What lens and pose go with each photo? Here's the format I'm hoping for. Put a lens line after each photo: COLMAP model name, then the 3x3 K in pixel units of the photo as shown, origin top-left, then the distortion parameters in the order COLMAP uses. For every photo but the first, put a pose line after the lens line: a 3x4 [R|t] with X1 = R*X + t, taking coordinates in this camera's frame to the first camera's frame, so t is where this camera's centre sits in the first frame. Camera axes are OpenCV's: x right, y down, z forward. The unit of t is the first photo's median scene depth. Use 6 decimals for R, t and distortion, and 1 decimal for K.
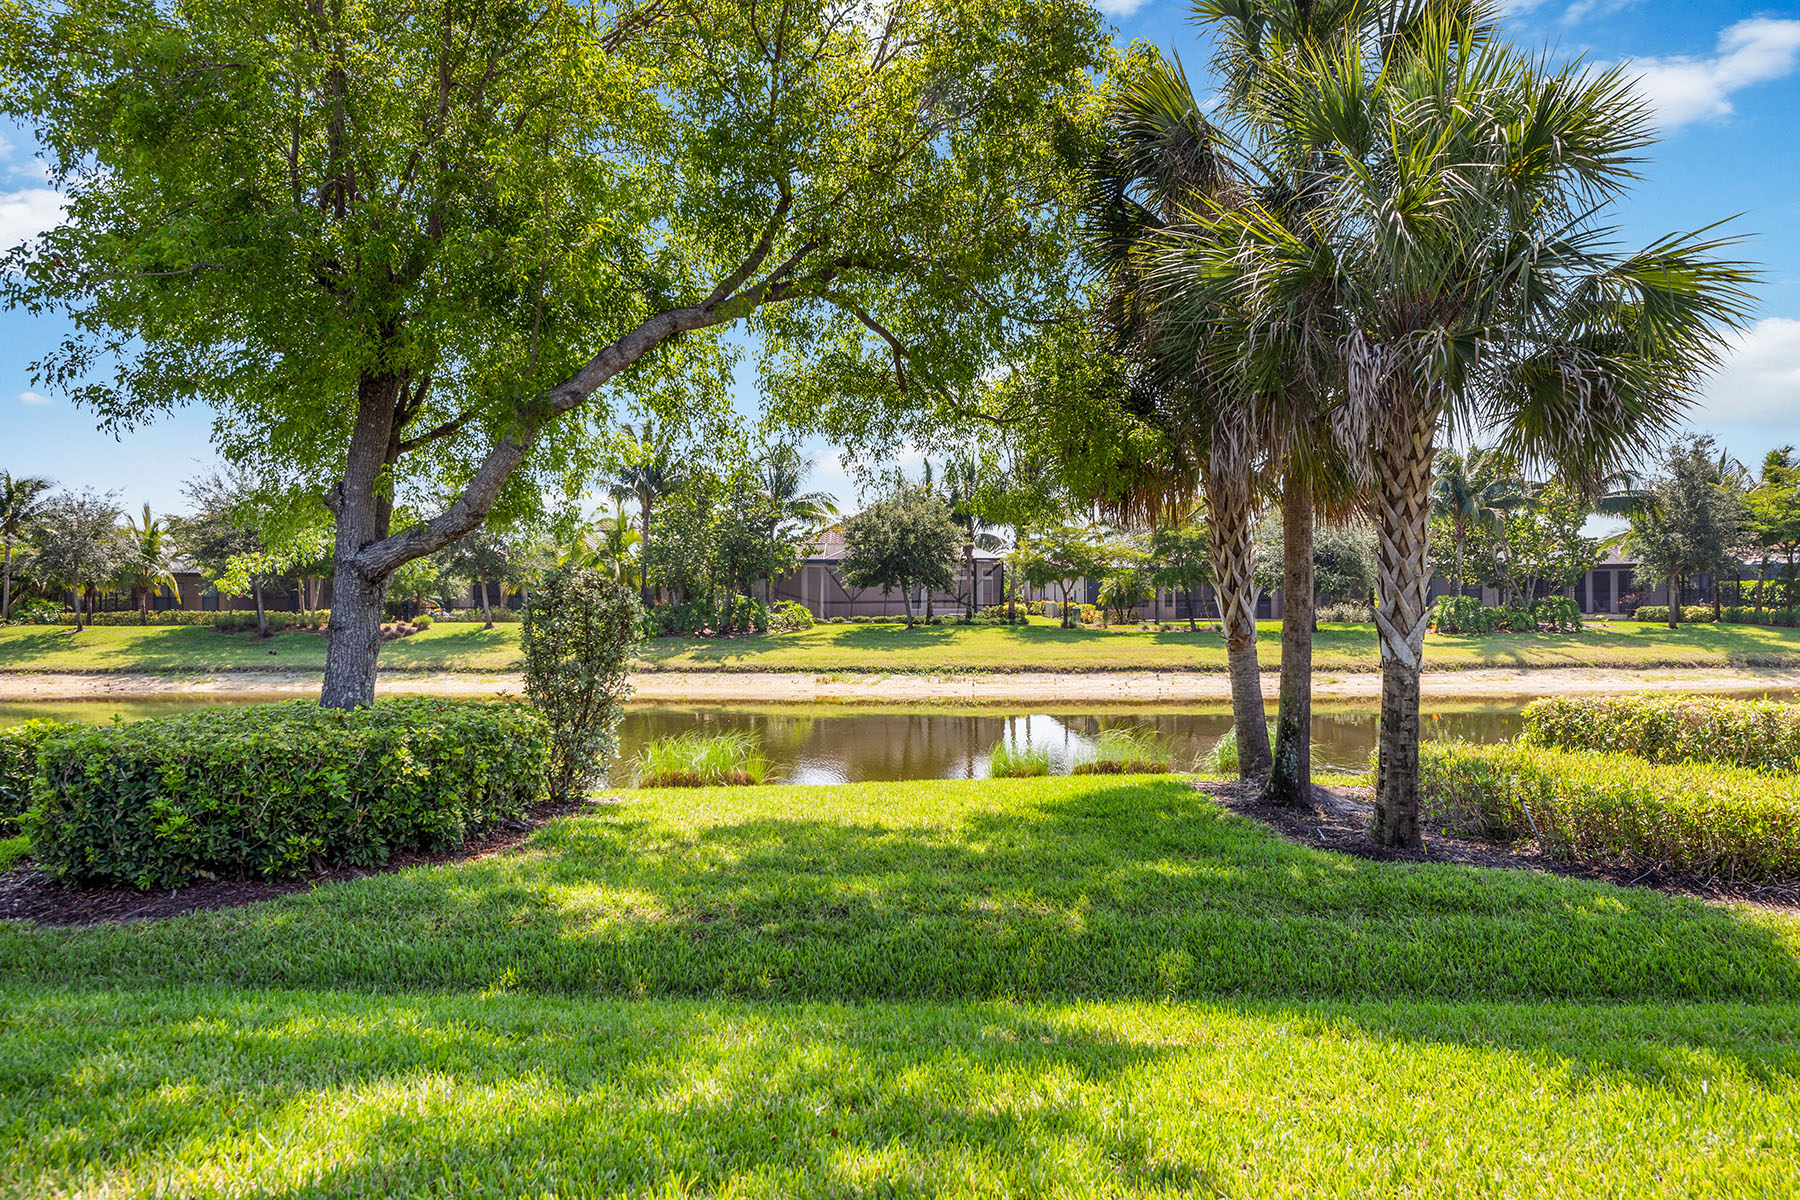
lens RADIAL K [[1206.6, 0, 900.0], [0, 1206.6, 600.0], [0, 0, 1]] dist [0.023301, -0.002191]
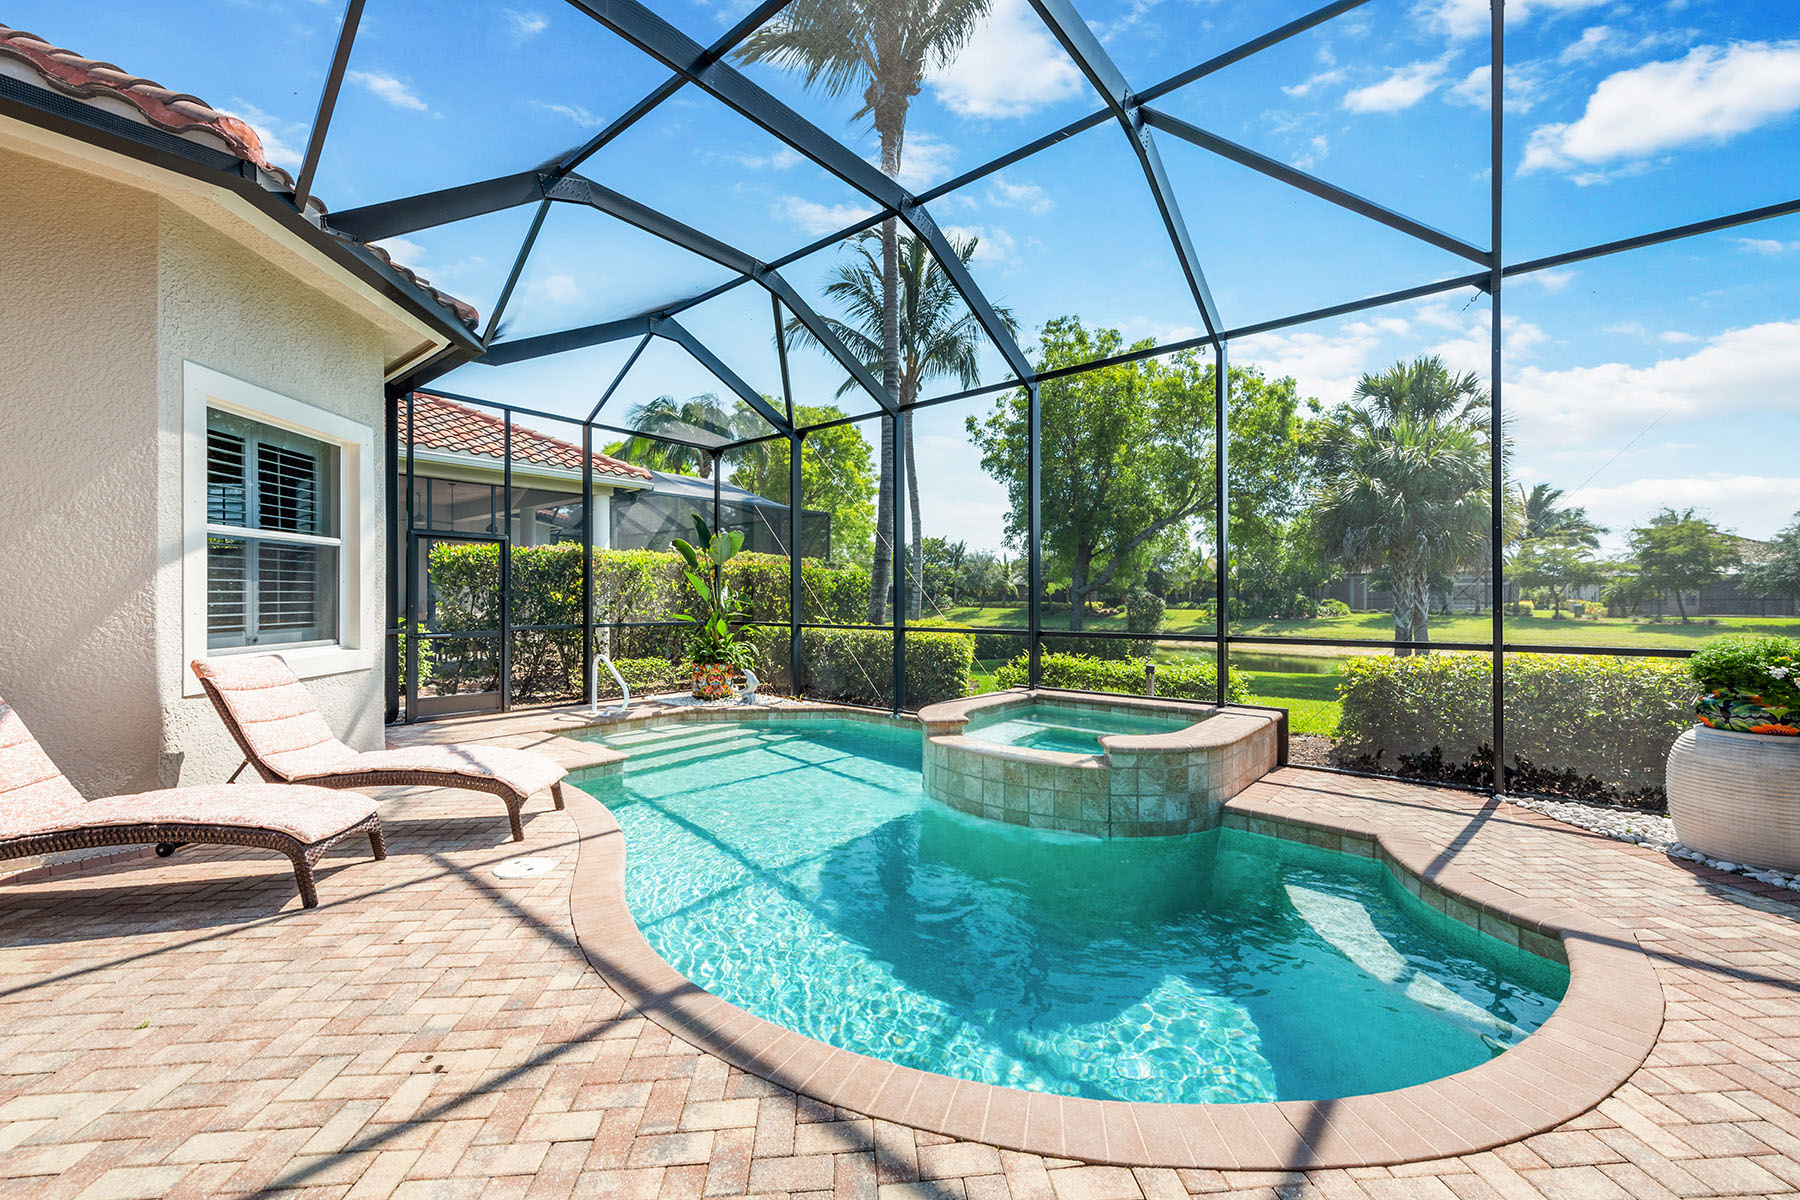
lens RADIAL K [[714.4, 0, 904.3], [0, 714.4, 598.8], [0, 0, 1]] dist [0.012005, 0.000115]
pose [[0.774827, 0.006163, -0.632143, 0.075244], [-0.003066, 0.999977, 0.005992, -0.003634], [0.632166, -0.002705, 0.774829, -0.146822]]
